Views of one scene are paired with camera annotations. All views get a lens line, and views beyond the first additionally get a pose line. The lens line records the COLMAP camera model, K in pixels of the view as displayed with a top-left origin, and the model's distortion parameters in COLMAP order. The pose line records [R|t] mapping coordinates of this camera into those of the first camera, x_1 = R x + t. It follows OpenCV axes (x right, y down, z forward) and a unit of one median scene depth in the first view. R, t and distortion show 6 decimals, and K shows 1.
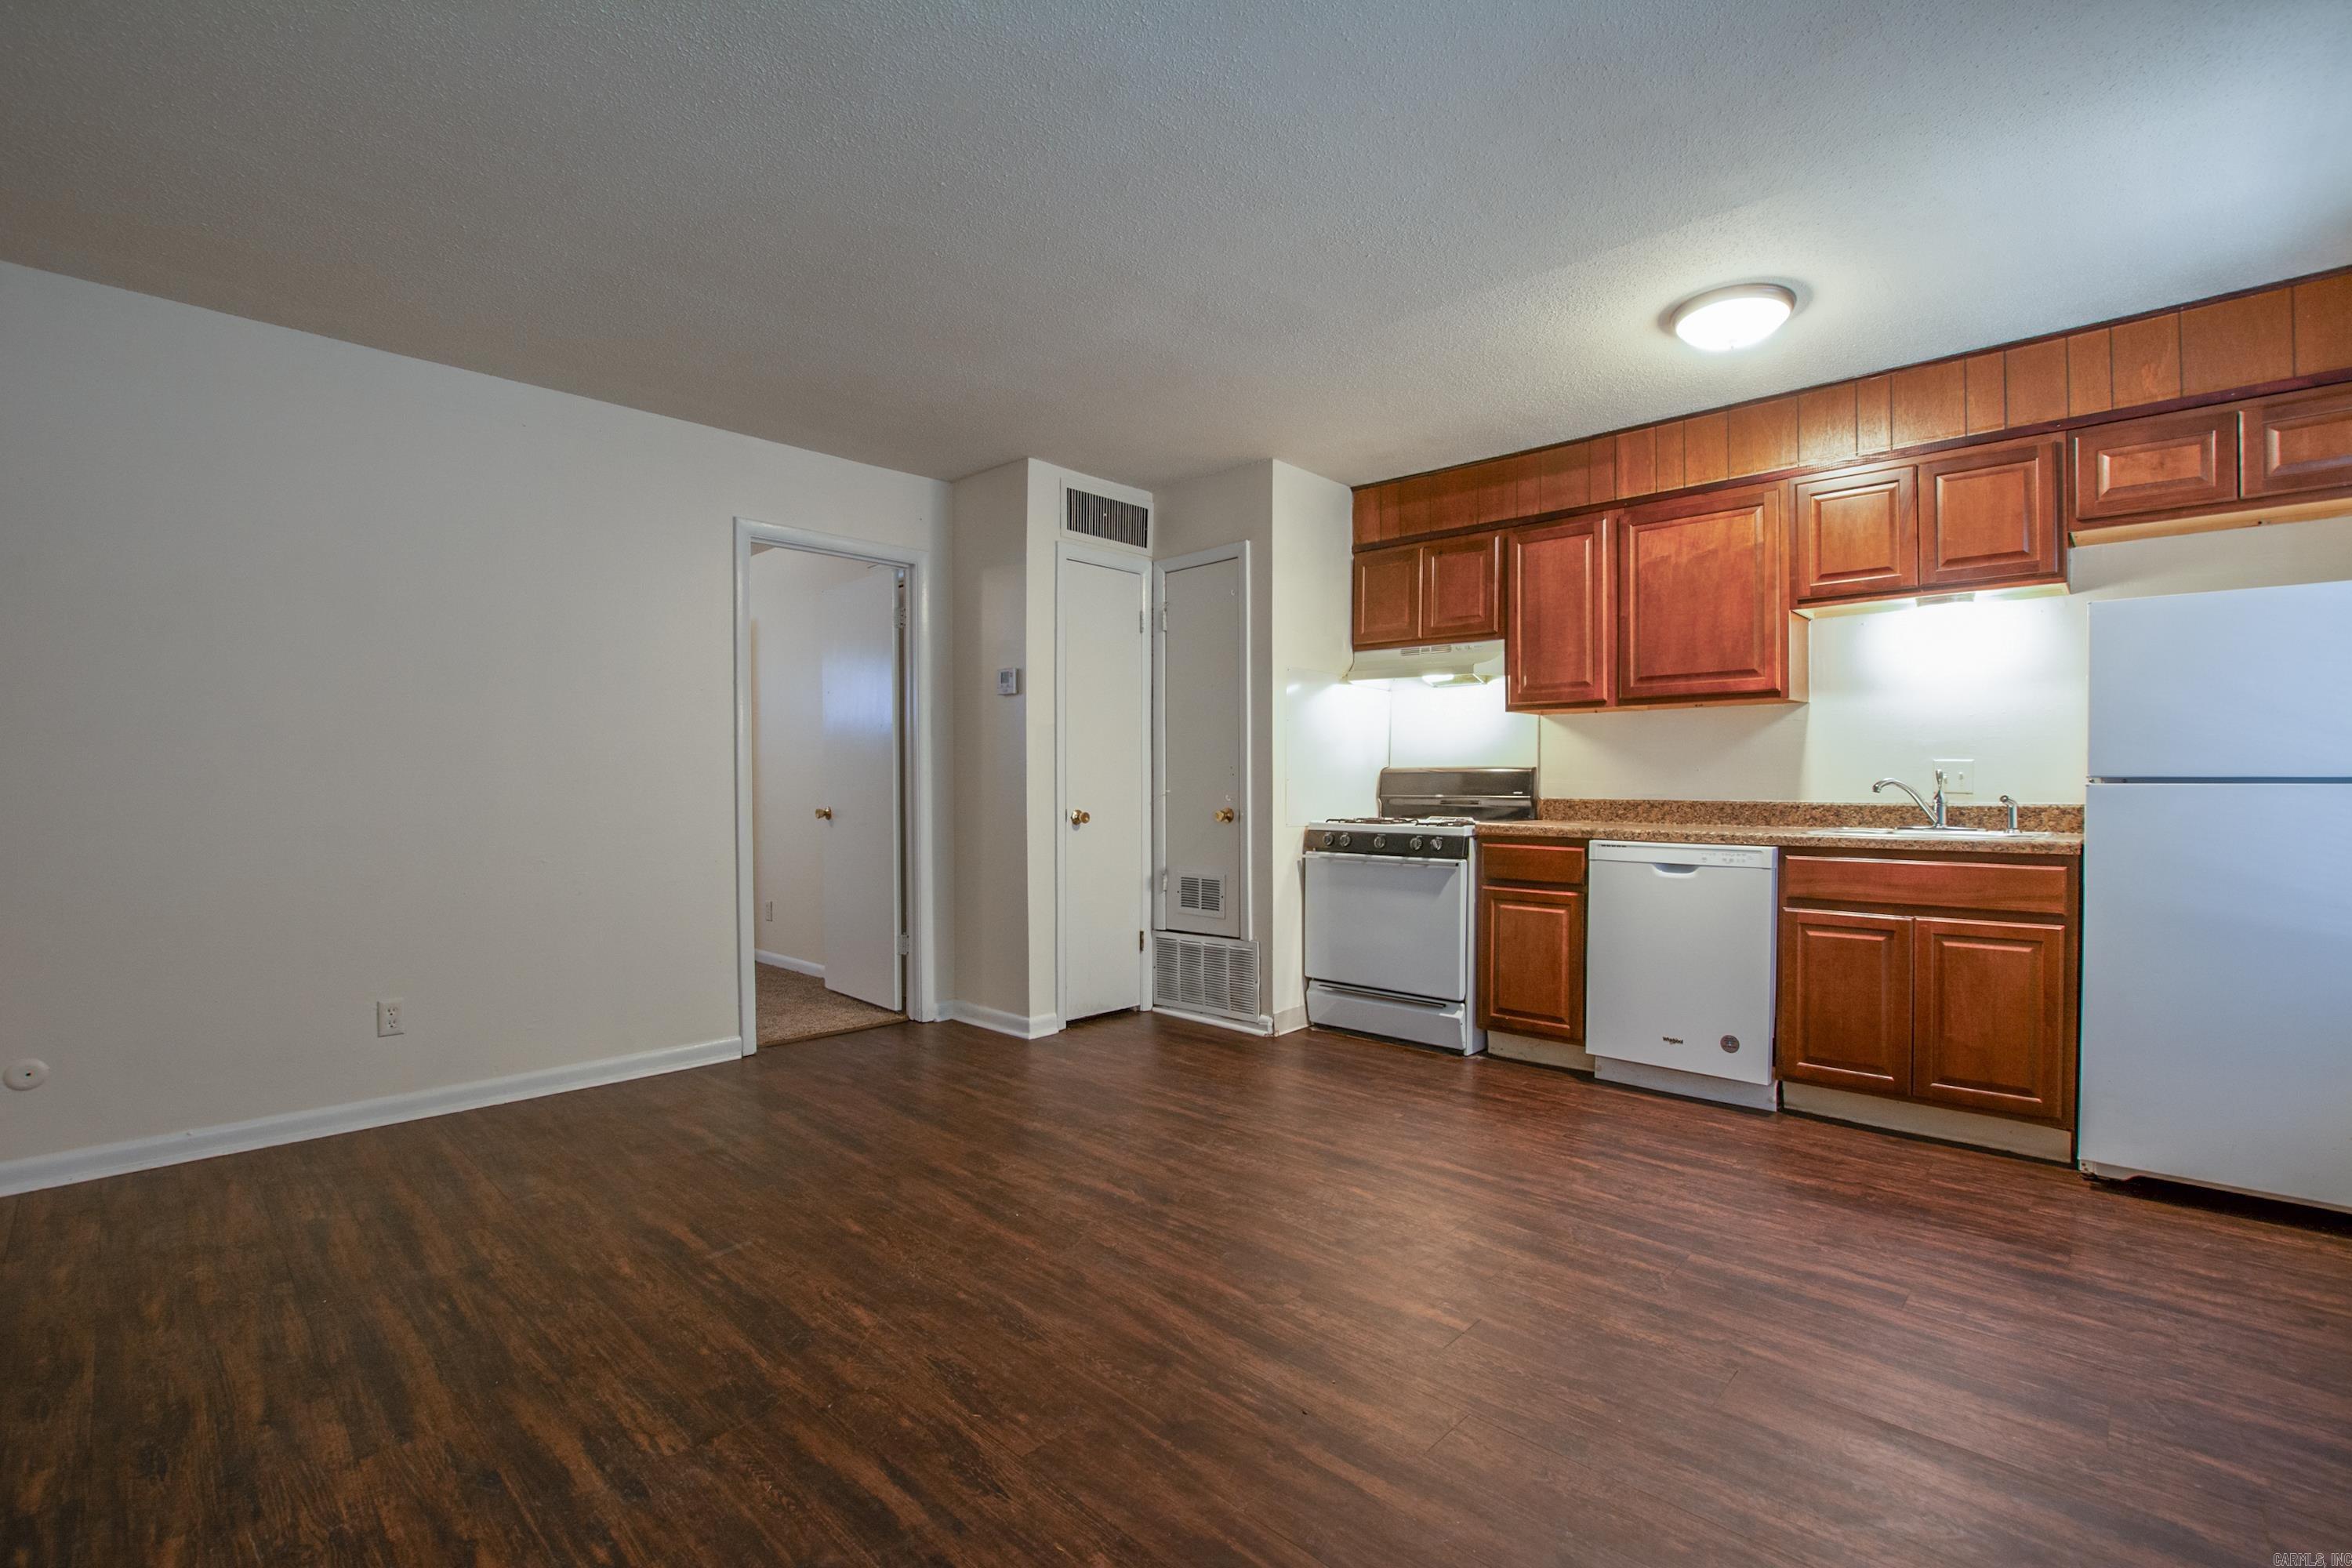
lens RADIAL K [[1049.4, 0, 1182.2], [0, 1049.4, 795.4], [0, 0, 1]] dist [-0.030564, 0.000990]
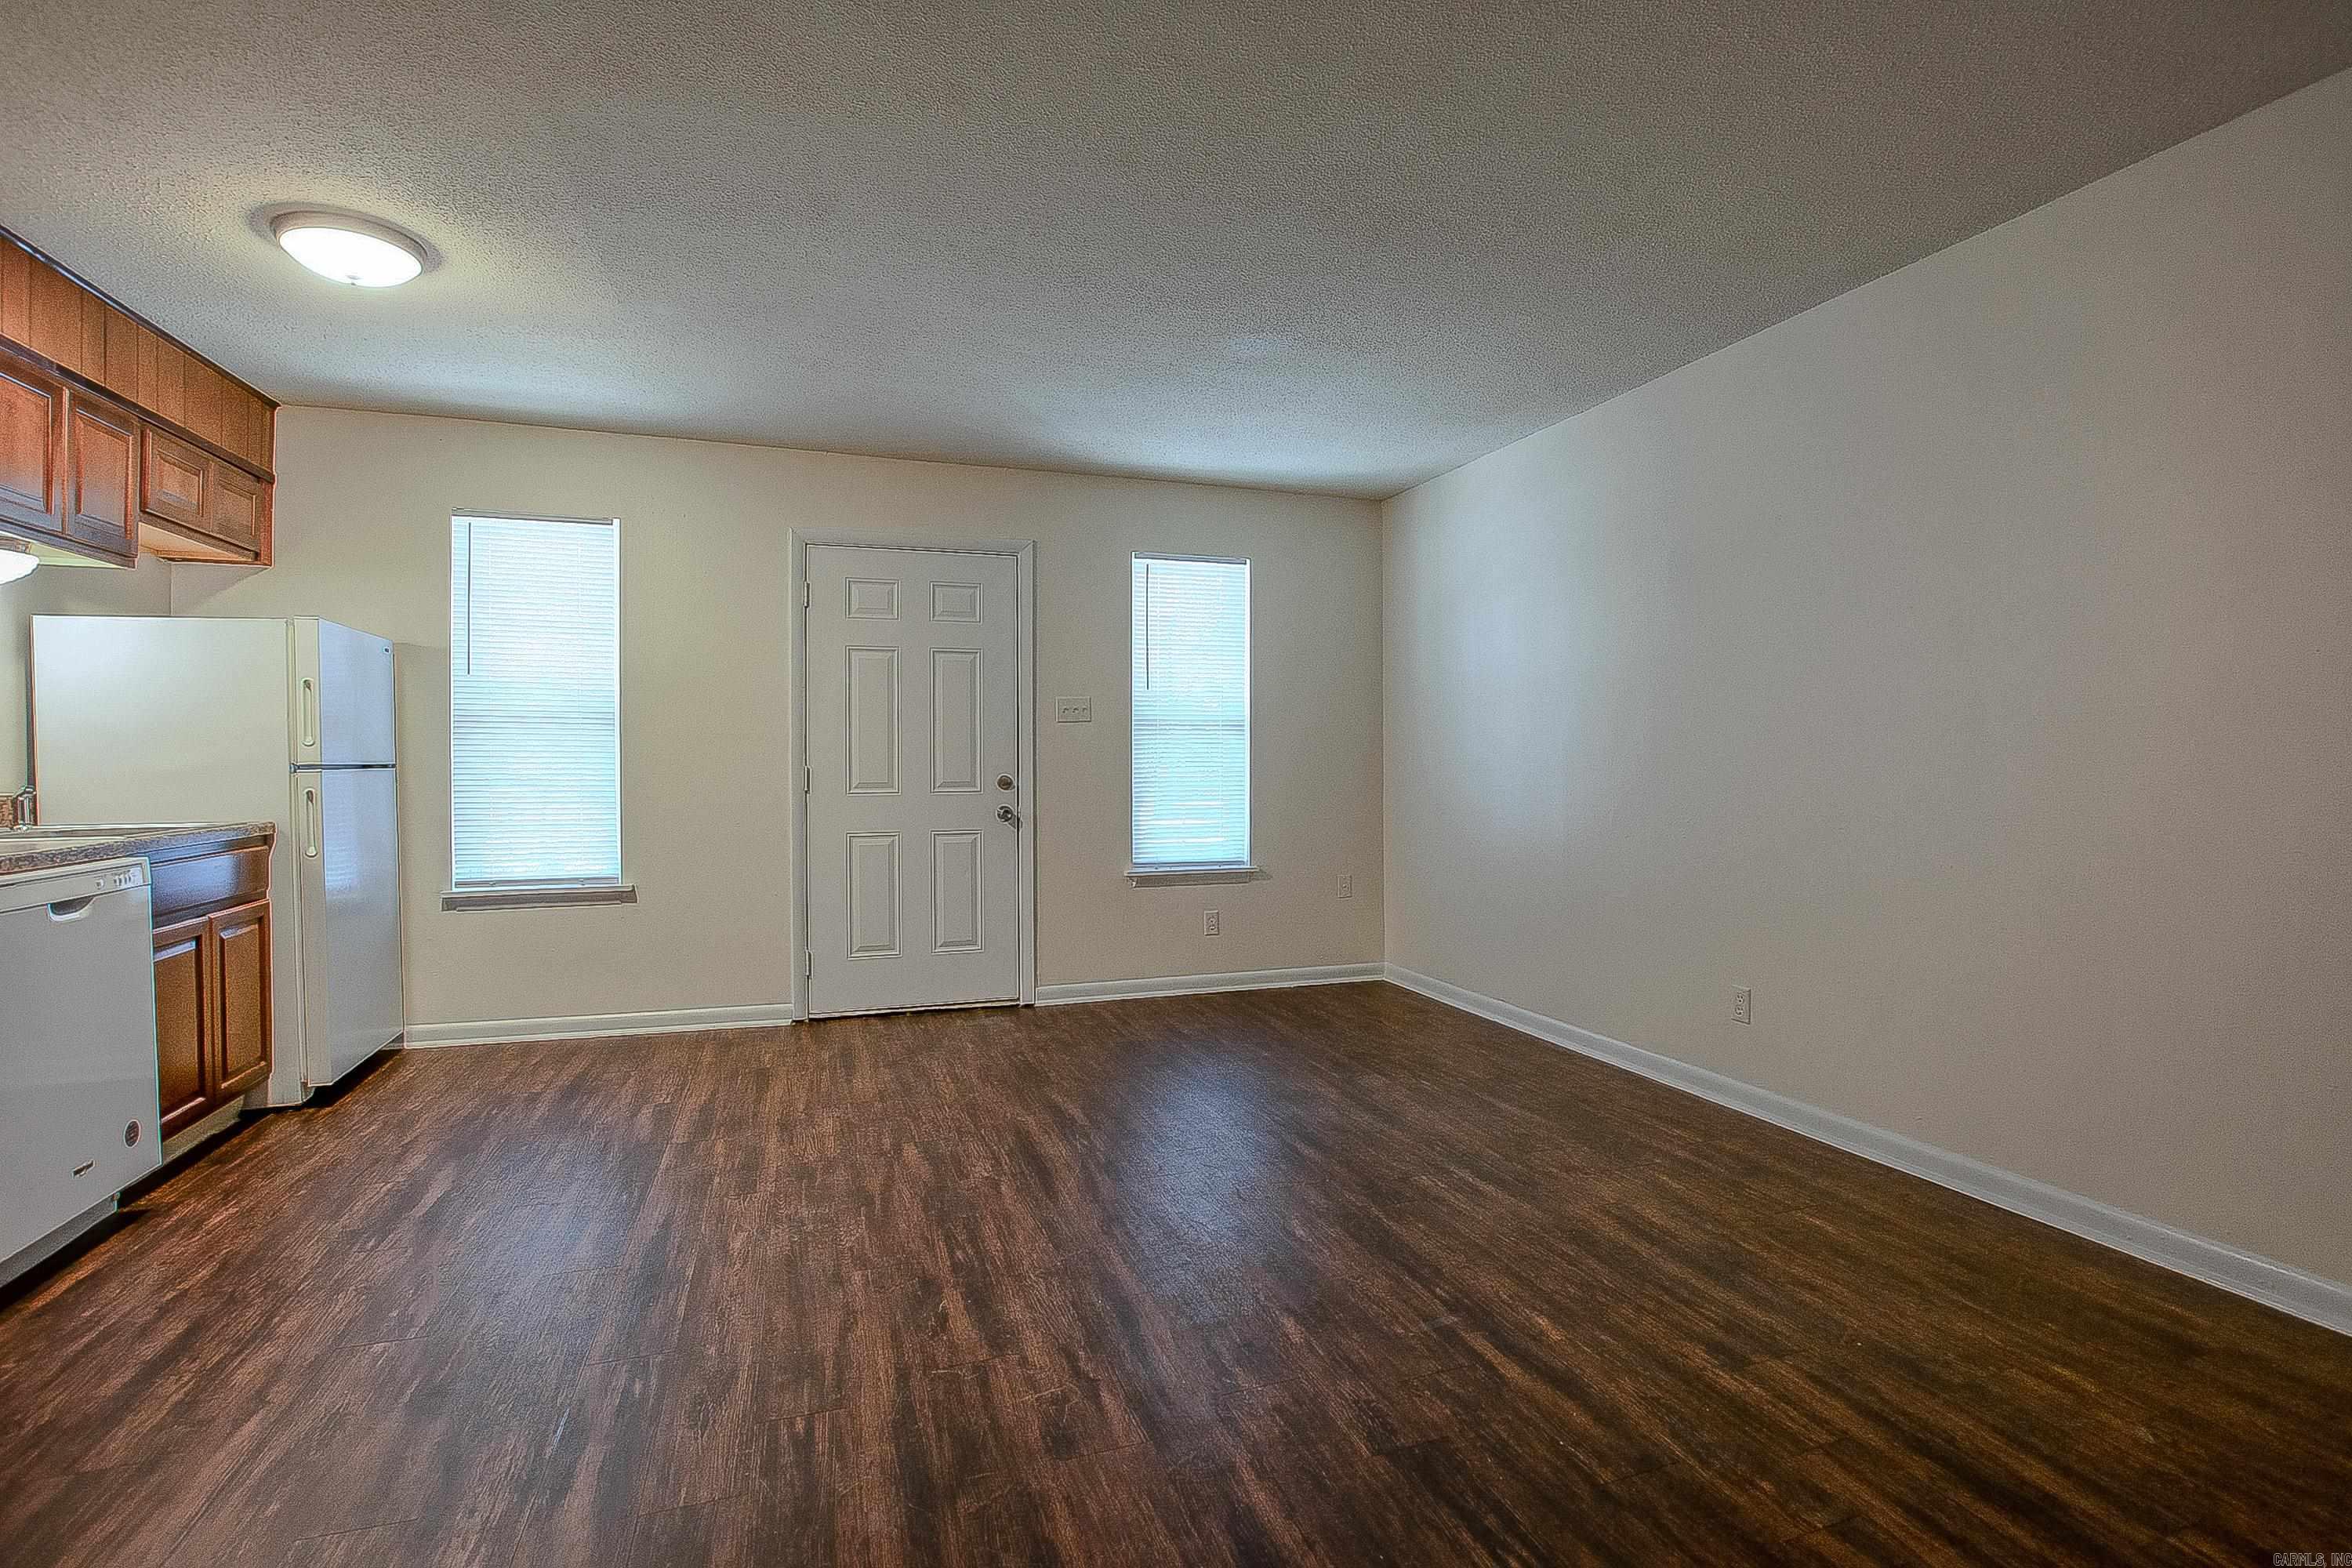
lens RADIAL K [[1068.3, 0, 1195.8], [0, 1068.3, 759.2], [0, 0, 1]] dist [-0.037050, 0.005974]
pose [[-0.893656, 0.002074, 0.448748, -0.438734], [0.009131, 0.999866, 0.013563, -0.023769], [-0.448660, 0.016218, -0.893555, 1.247647]]
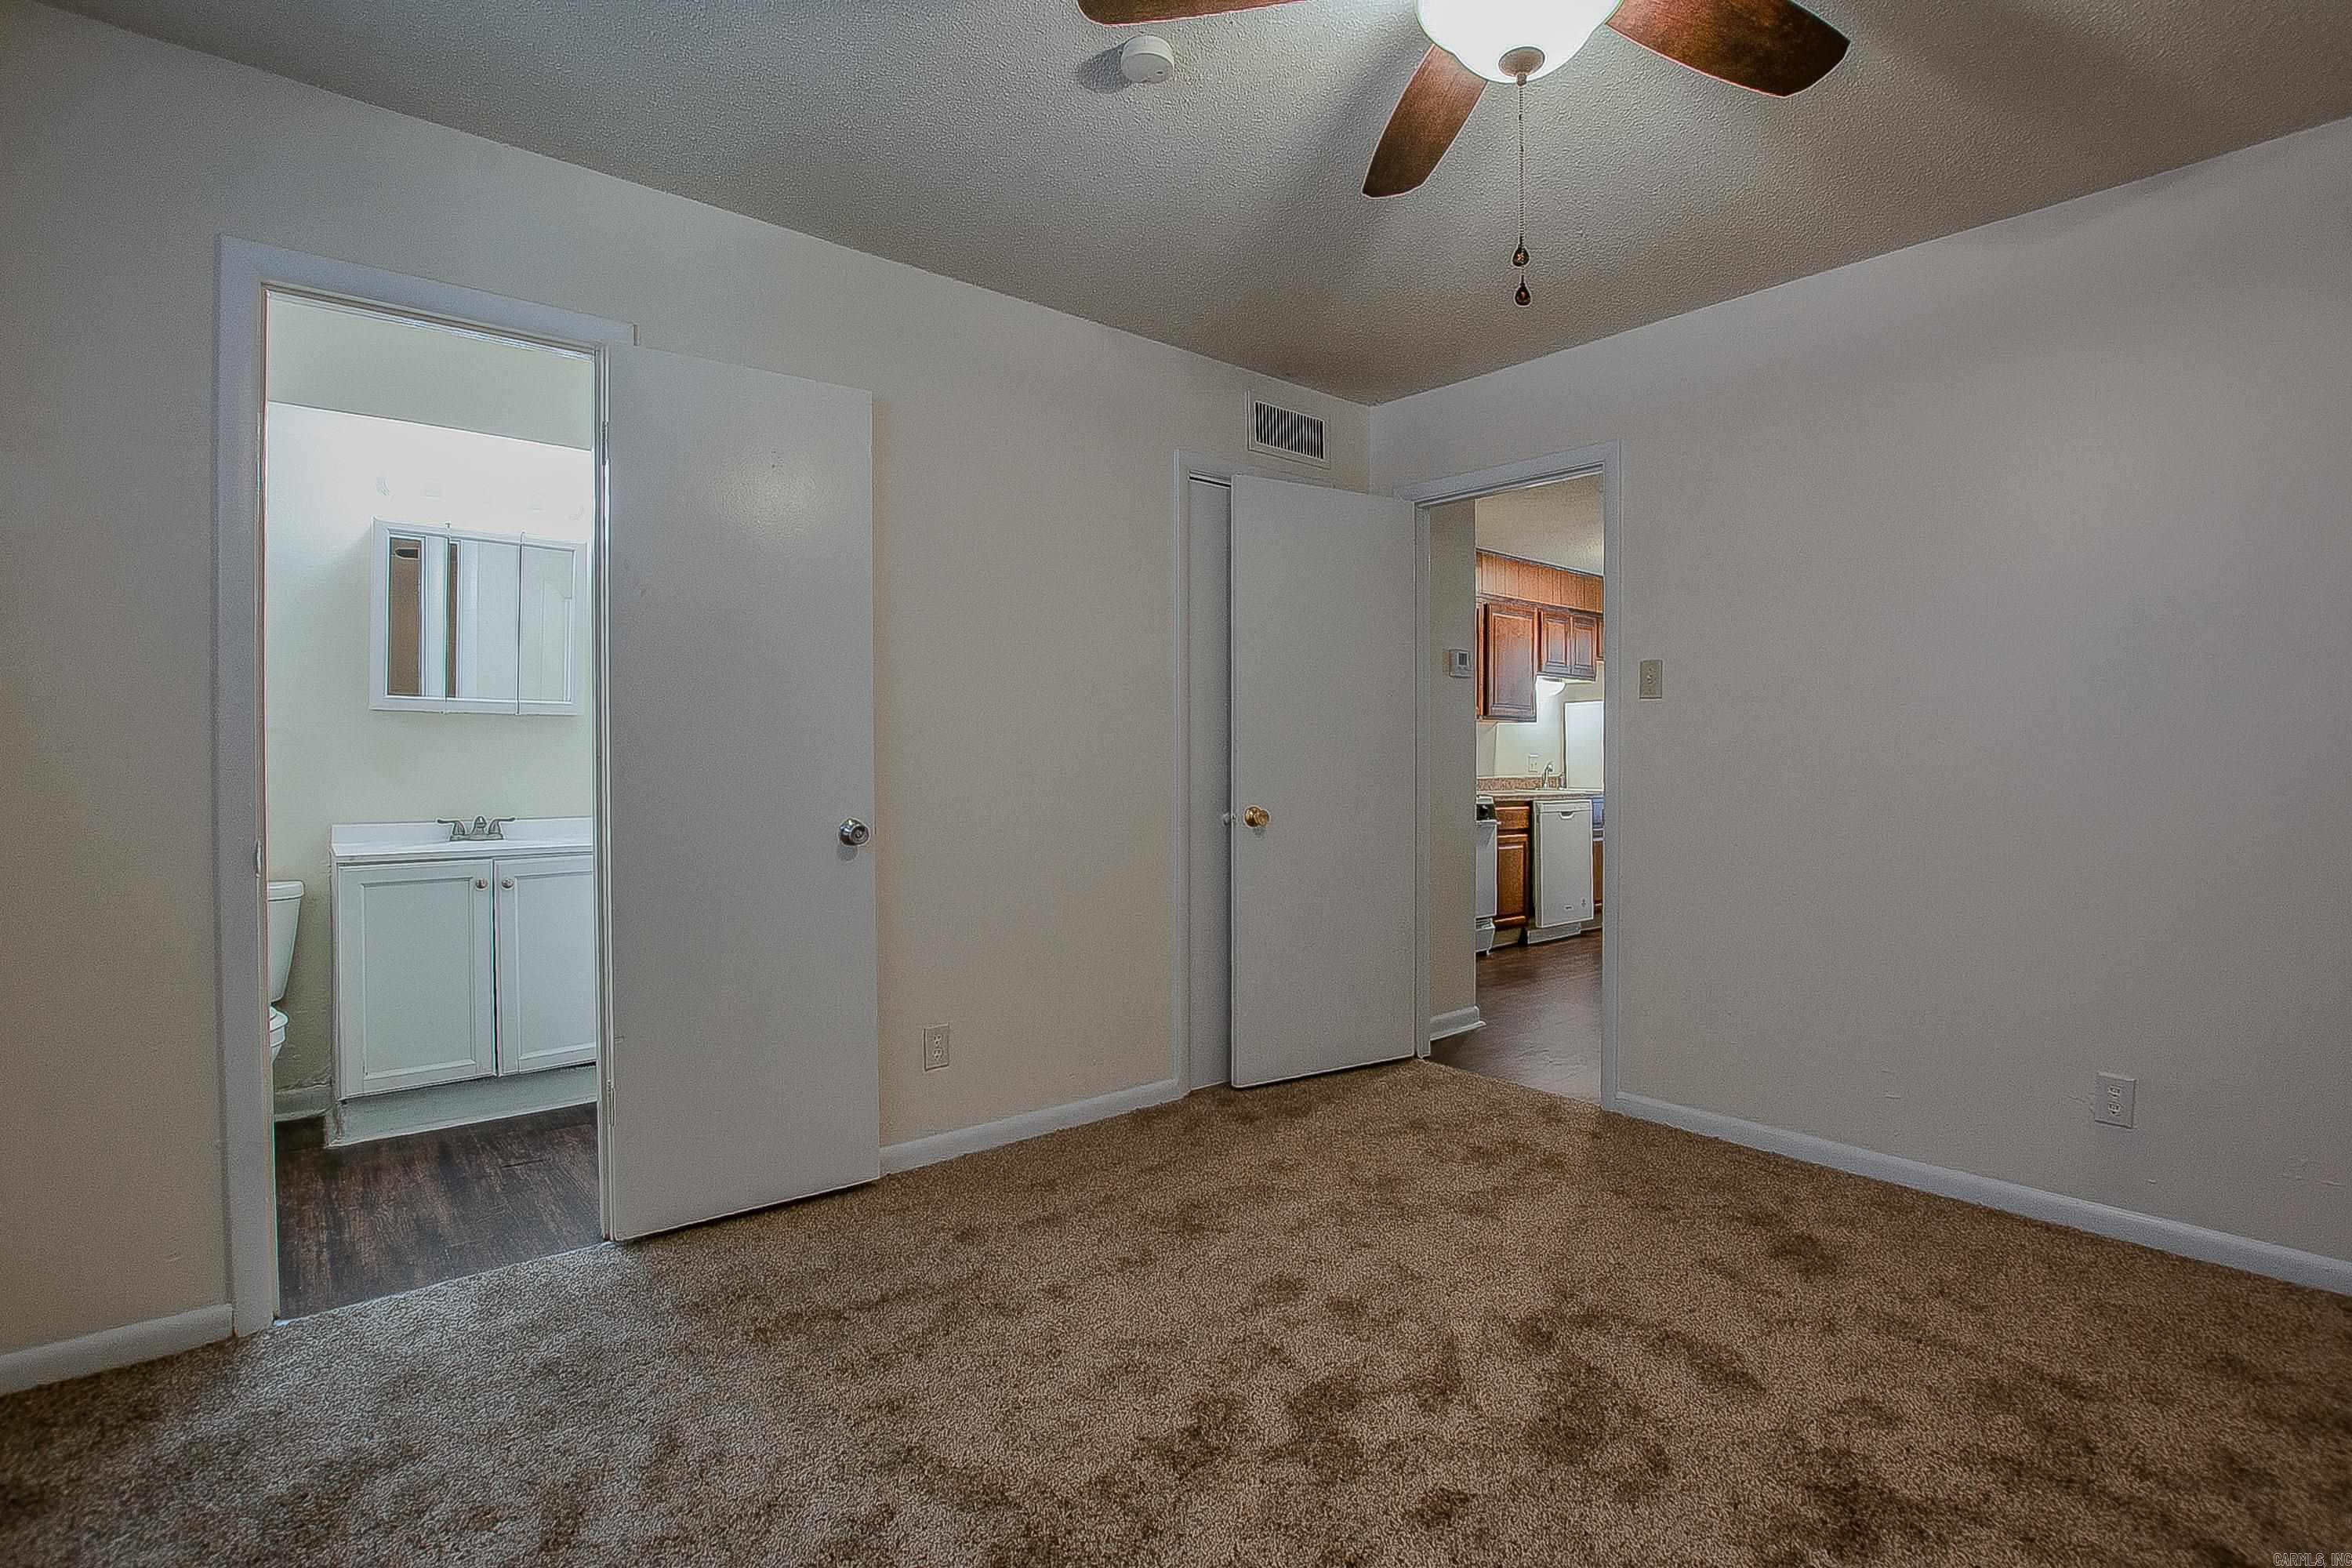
lens RADIAL K [[1068.3, 0, 1195.8], [0, 1068.3, 759.2], [0, 0, 1]] dist [-0.037050, 0.005974]
pose [[0.118513, 0.003339, 0.992947, -1.450817], [0.017810, 0.999826, -0.005487, -0.027010], [-0.992793, 0.018335, 0.118433, 1.415431]]
